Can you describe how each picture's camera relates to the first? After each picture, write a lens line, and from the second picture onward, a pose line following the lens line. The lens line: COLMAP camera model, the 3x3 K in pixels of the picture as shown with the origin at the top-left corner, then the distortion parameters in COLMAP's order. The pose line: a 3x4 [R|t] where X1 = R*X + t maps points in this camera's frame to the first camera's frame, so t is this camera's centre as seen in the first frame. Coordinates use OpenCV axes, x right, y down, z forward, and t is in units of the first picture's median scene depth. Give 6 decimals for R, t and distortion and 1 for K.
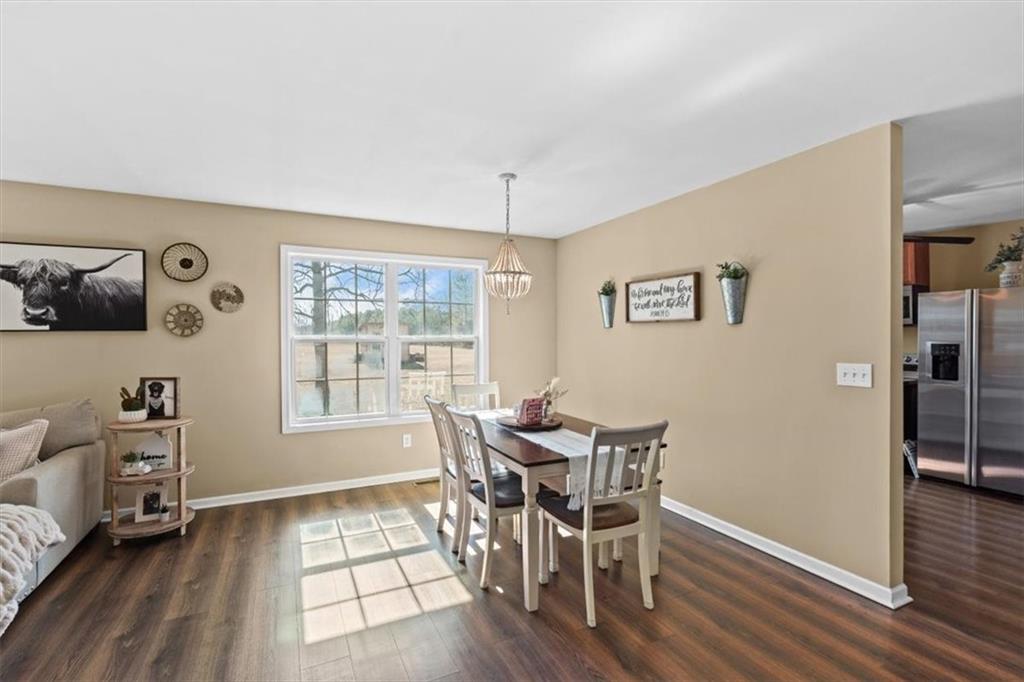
lens RADIAL K [[469.9, 0, 511.9], [0, 469.9, 341.3], [0, 0, 1]] dist [-0.000356, -0.000248]
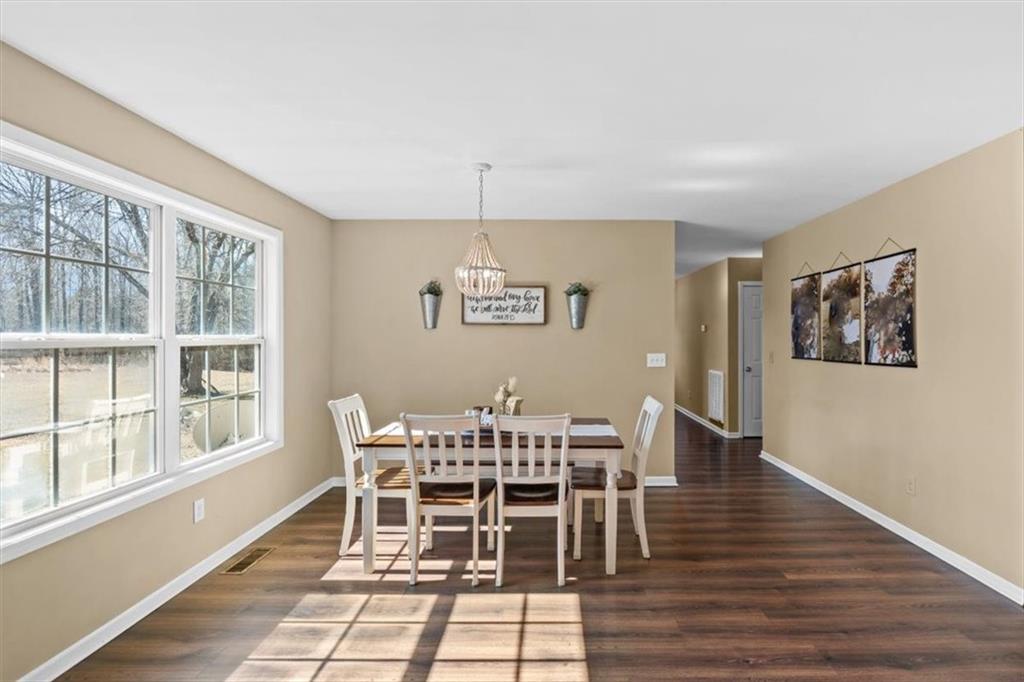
lens RADIAL K [[507.9, 0, 512.9], [0, 507.9, 339.6], [0, 0, 1]] dist [-0.001078, 0.000158]
pose [[0.431438, 0.002743, 0.902138, -0.812546], [0.007656, 0.999948, -0.006702, 0.003699], [-0.902110, 0.009798, 0.431395, 0.464780]]
